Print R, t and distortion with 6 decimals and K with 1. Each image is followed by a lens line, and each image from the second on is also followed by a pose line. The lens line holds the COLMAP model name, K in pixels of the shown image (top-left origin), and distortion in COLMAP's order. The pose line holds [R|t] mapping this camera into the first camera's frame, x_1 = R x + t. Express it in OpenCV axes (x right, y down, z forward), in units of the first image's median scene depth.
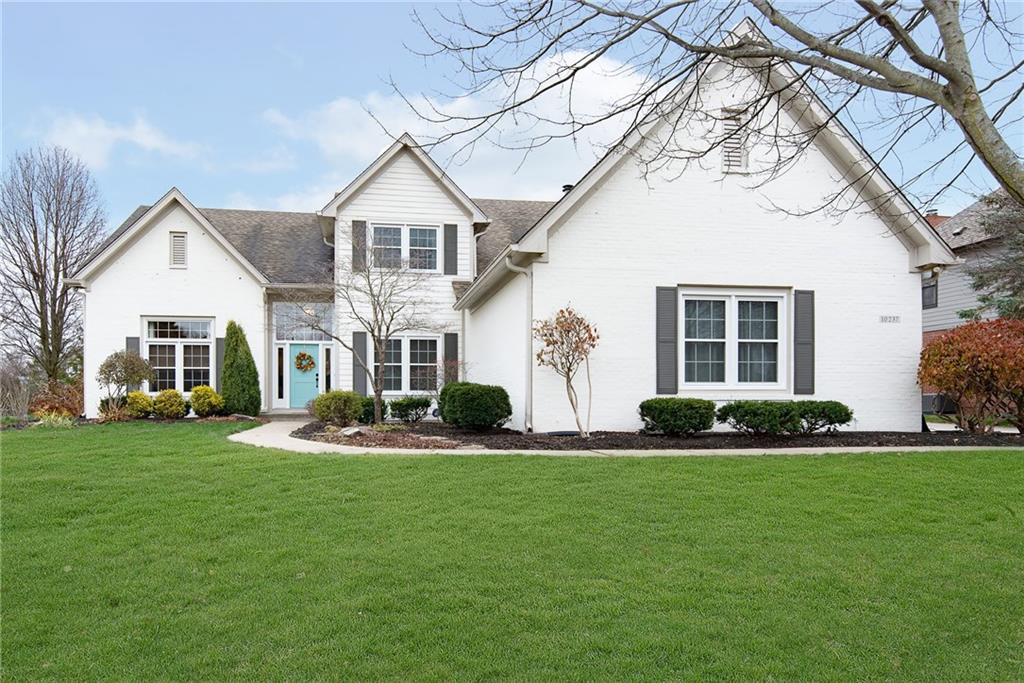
lens RADIAL K [[607.5, 0, 472.1], [0, 607.5, 406.0], [0, 0, 1]] dist [-0.003897, -0.000672]
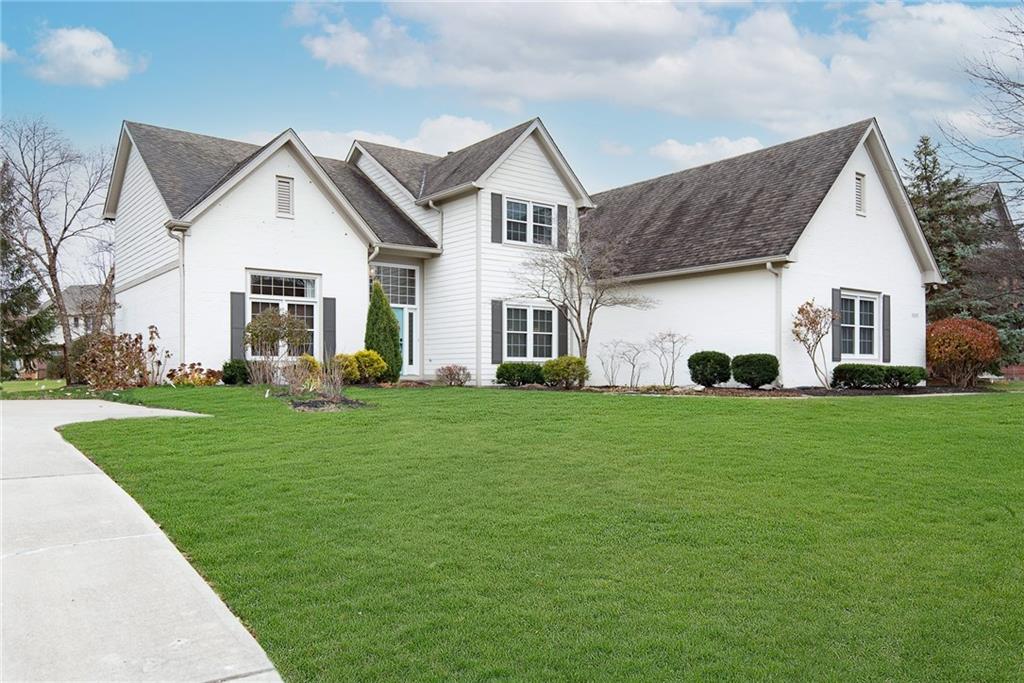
lens RADIAL K [[753.7, 0, 513.2], [0, 753.7, 341.3], [0, 0, 1]] dist [0.001477, 0.000632]
pose [[0.869210, 0.019499, 0.494058, -0.778853], [0.004785, 0.998844, -0.047840, 0.008839], [-0.494419, 0.043947, 0.868112, -0.120389]]
